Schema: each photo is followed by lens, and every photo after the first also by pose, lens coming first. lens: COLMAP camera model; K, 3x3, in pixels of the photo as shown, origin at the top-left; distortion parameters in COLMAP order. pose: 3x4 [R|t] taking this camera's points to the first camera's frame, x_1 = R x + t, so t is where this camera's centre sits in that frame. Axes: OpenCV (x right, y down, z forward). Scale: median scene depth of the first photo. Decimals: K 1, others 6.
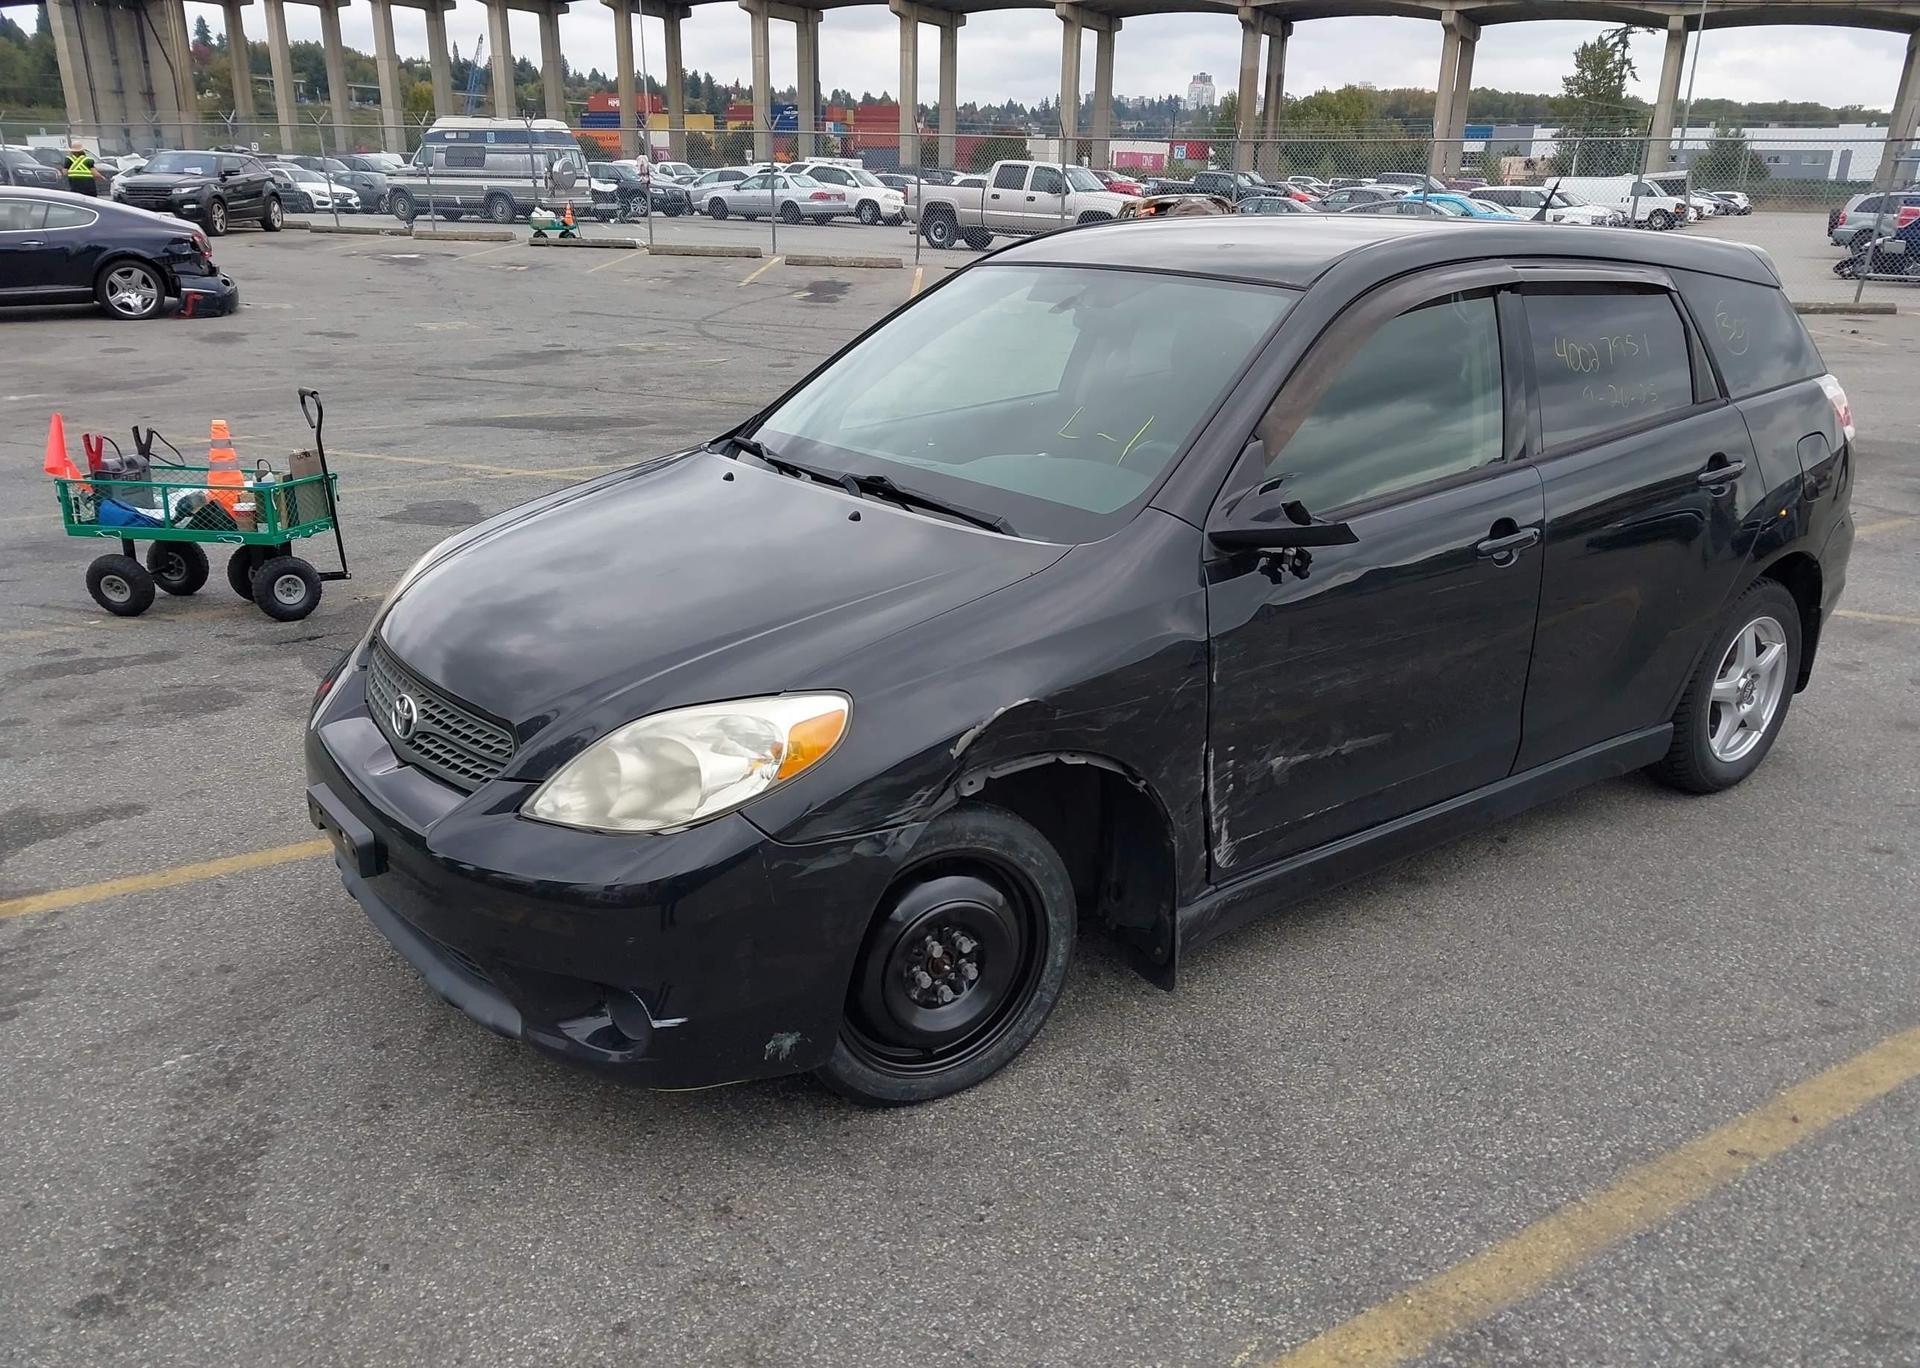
lens RADIAL K [[1537.9, 0, 961.3], [0, 1537.9, 693.7], [0, 0, 1]] dist [0.017855, -0.018538]
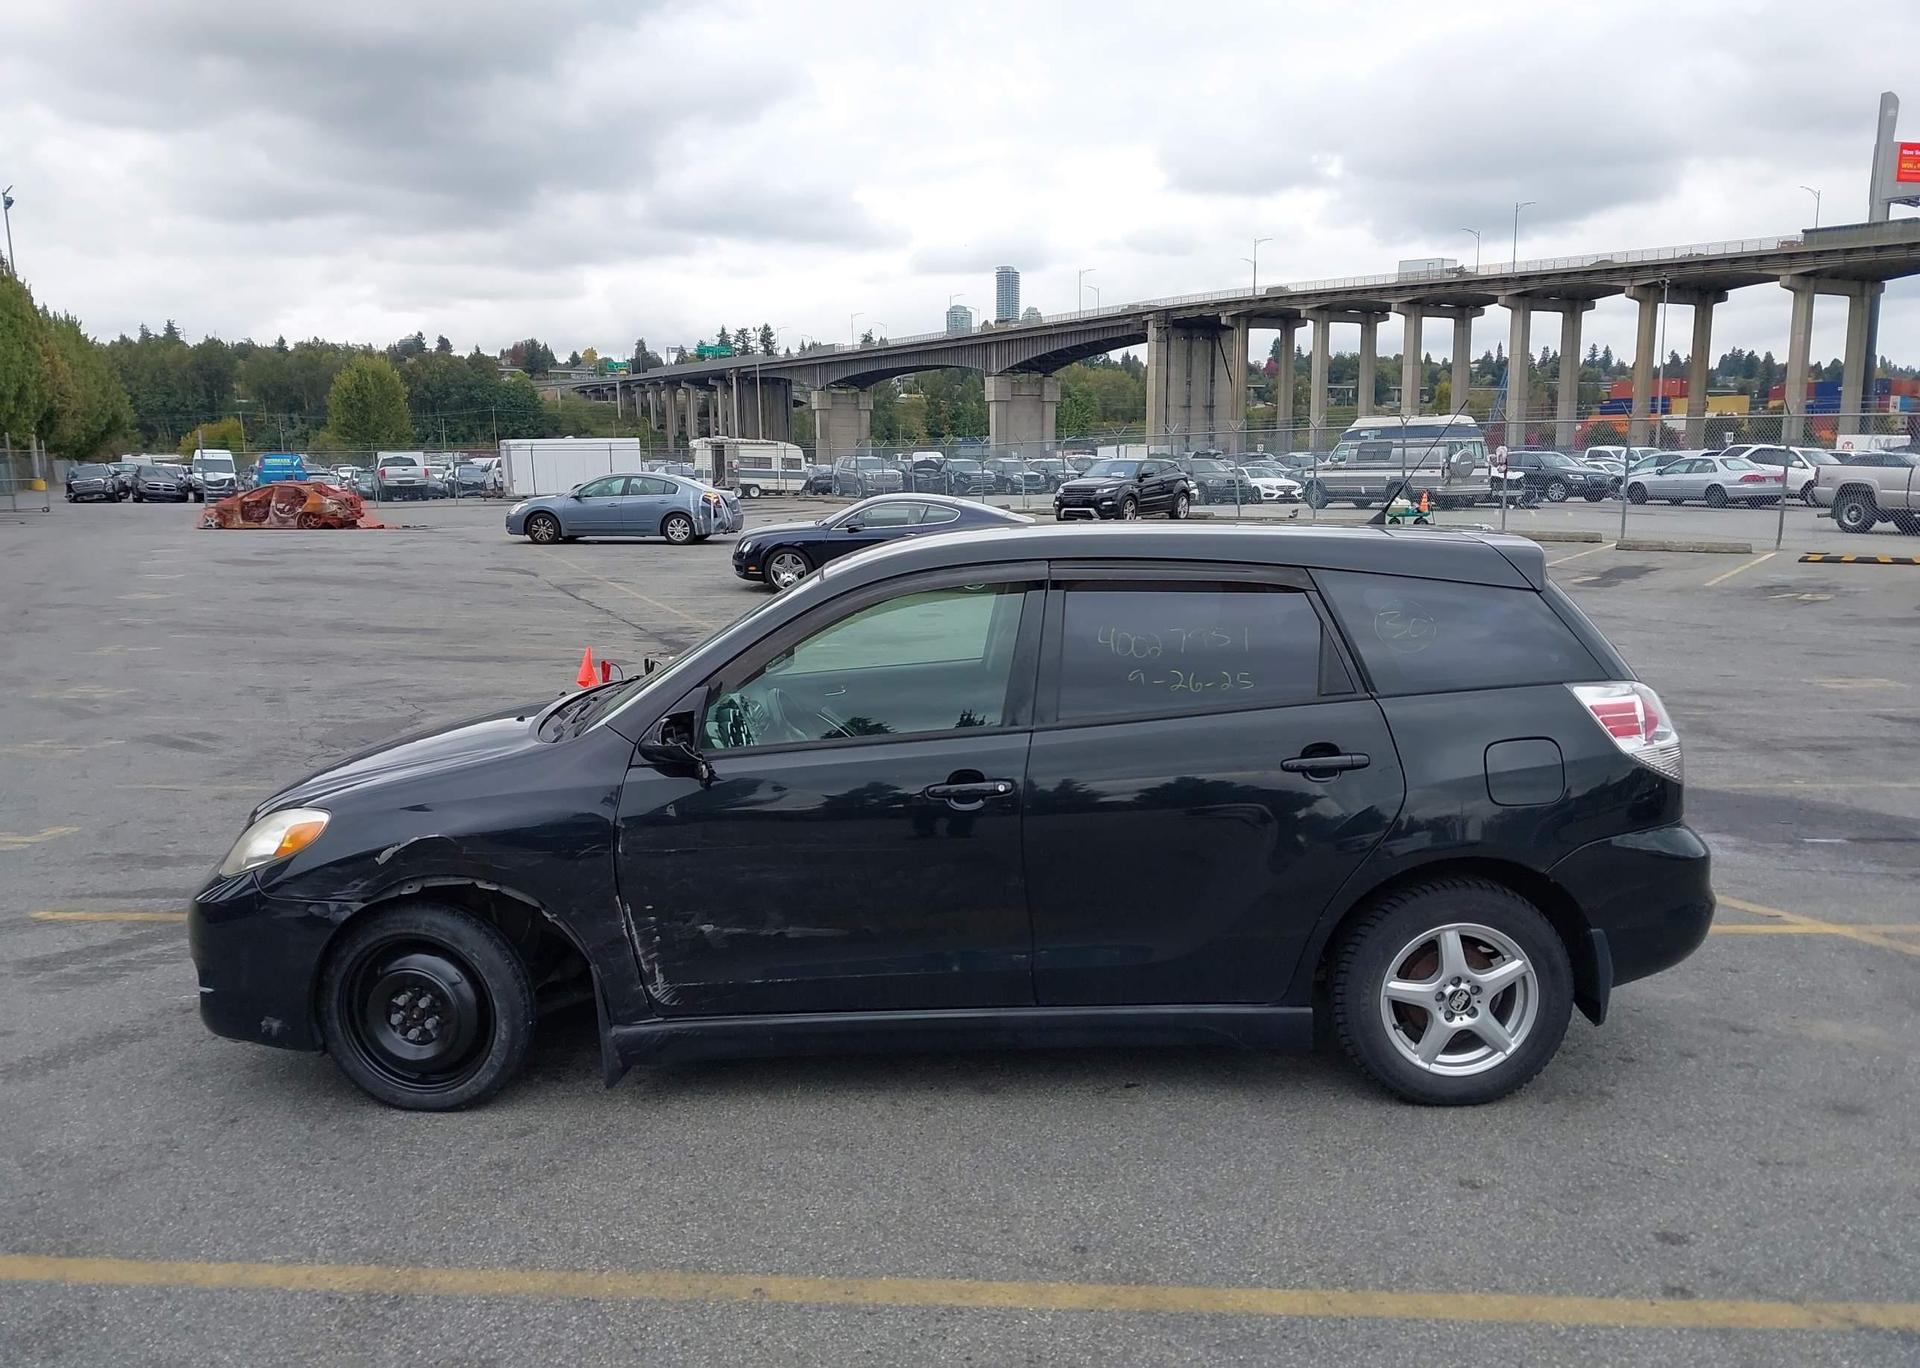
lens RADIAL K [[1537.9, 0, 941.7], [0, 1537.9, 688.1], [0, 0, 1]] dist [0.017855, -0.018538]
pose [[0.796934, 0.058604, -0.601217, 0.206215], [-0.165521, 0.978375, -0.124036, -0.004850], [0.580947, 0.198362, 0.789400, 0.009217]]
